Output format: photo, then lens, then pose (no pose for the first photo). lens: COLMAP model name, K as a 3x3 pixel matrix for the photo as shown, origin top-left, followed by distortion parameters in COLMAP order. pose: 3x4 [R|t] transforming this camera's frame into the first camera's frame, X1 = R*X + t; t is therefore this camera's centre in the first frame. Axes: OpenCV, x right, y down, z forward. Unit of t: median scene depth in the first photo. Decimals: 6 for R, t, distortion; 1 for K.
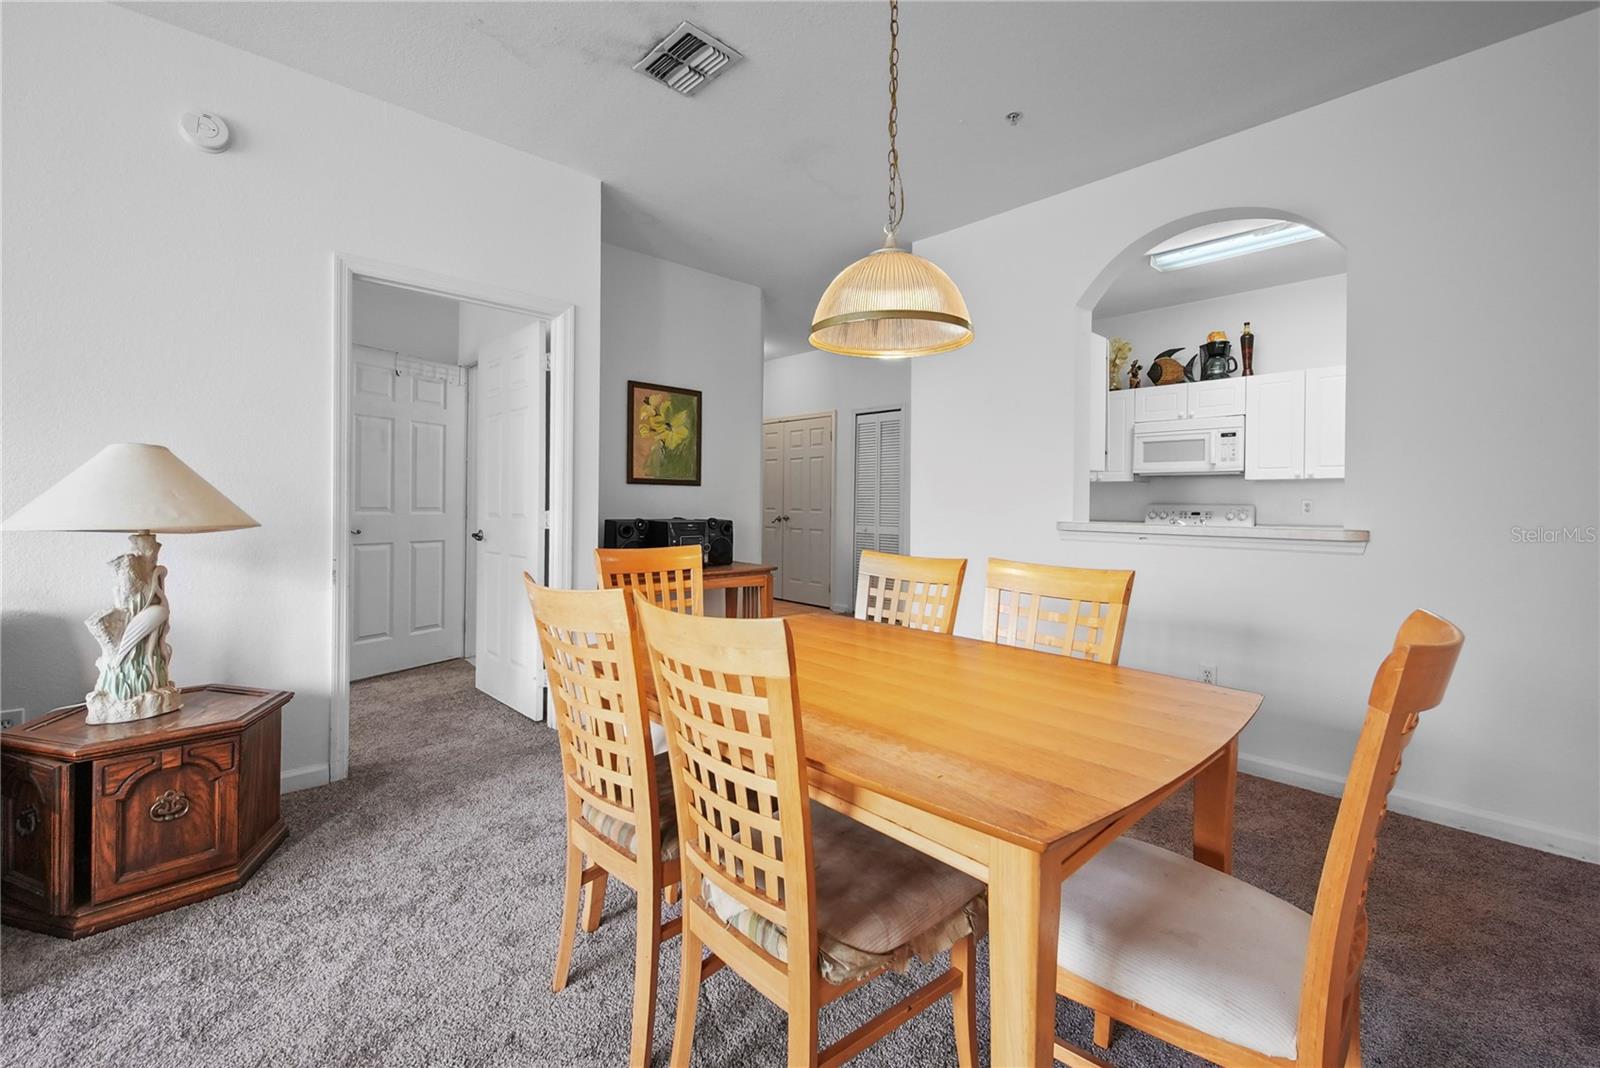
lens RADIAL K [[668.8, 0, 795.6], [0, 668.8, 506.9], [0, 0, 1]] dist [-0.001278, -0.000216]
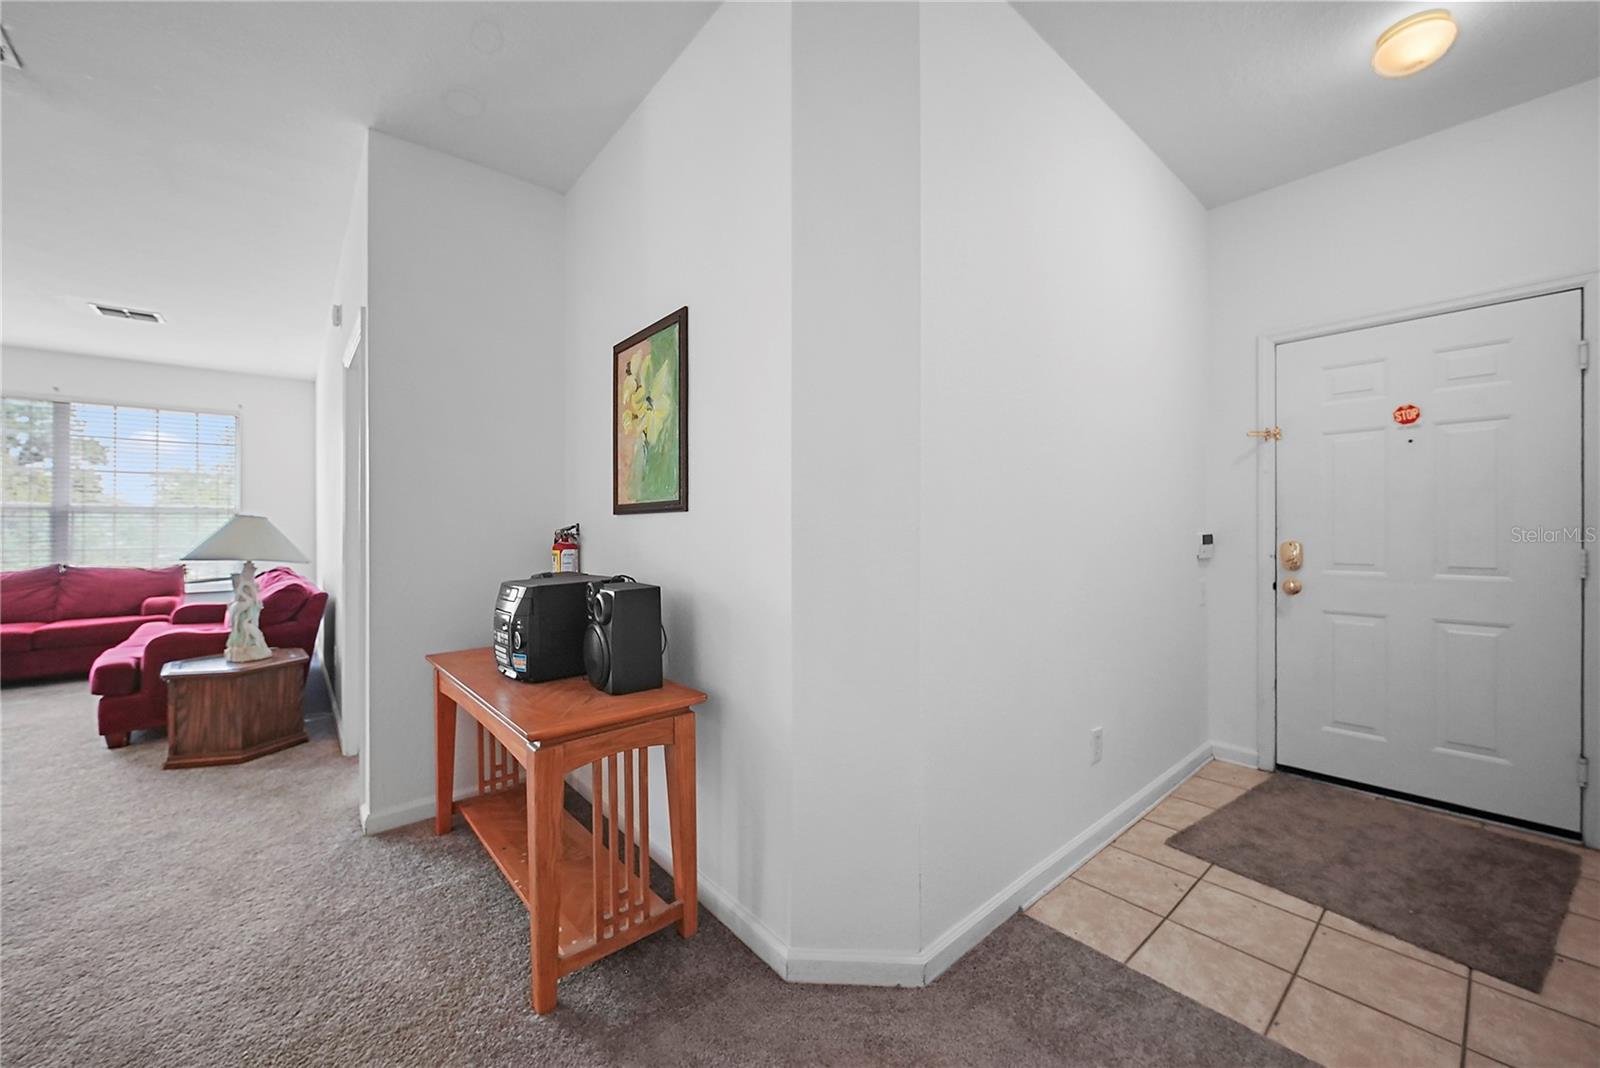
lens RADIAL K [[603.1, 0, 800.0], [0, 603.1, 534.0], [0, 0, 1]] dist [0.000438, -0.003317]
pose [[-0.029022, -0.008748, -0.999540, 0.687971], [-0.001828, 0.999960, -0.008699, -0.029157], [0.999577, 0.001575, -0.029037, 2.742220]]
